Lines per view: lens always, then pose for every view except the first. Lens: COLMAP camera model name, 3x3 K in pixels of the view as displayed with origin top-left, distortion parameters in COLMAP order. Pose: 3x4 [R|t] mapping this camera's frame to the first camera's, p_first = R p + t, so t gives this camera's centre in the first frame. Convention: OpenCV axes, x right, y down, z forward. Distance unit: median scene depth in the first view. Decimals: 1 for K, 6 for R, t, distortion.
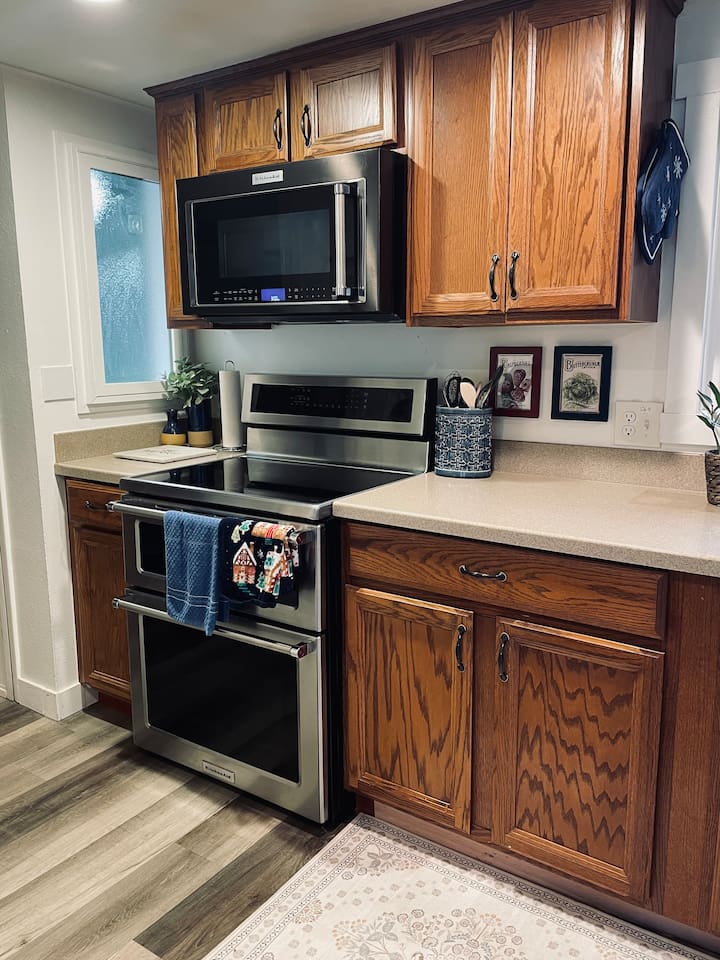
lens RADIAL K [[752.4, 0, 360.0], [0, 752.4, 480.0], [0, 0, 1]] dist [0.070684, -0.086768]
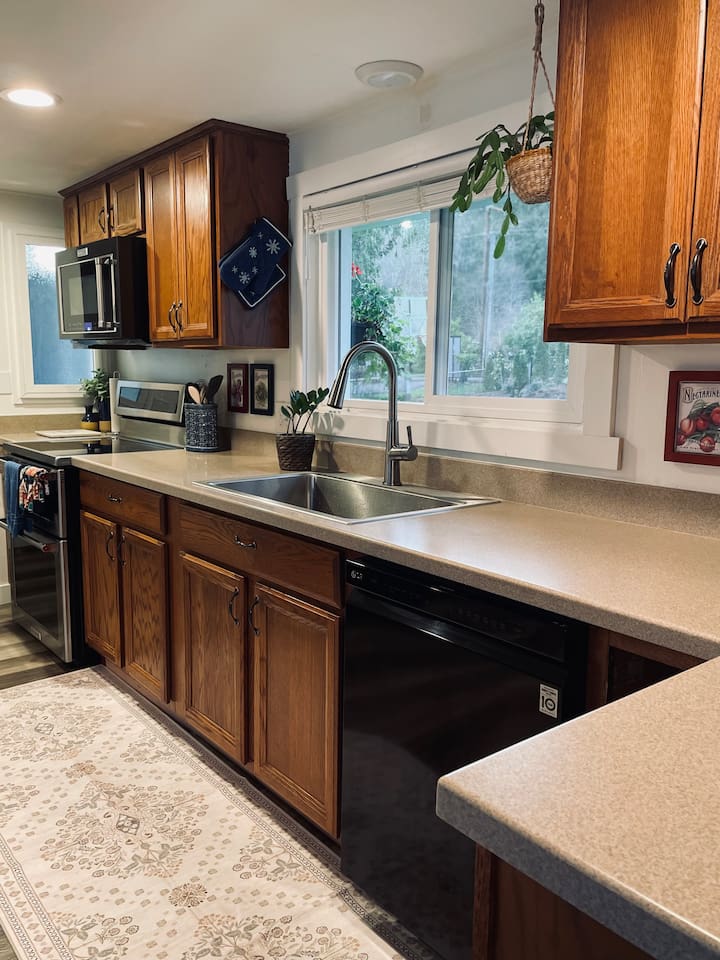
lens RADIAL K [[770.7, 0, 360.0], [0, 770.7, 480.0], [0, 0, 1]] dist [0.080739, -0.120602]
pose [[0.960058, 0.055014, -0.274340, 1.087756], [-0.064141, 0.997642, -0.024404, 0.086332], [0.272351, 0.041026, 0.961323, -0.453285]]
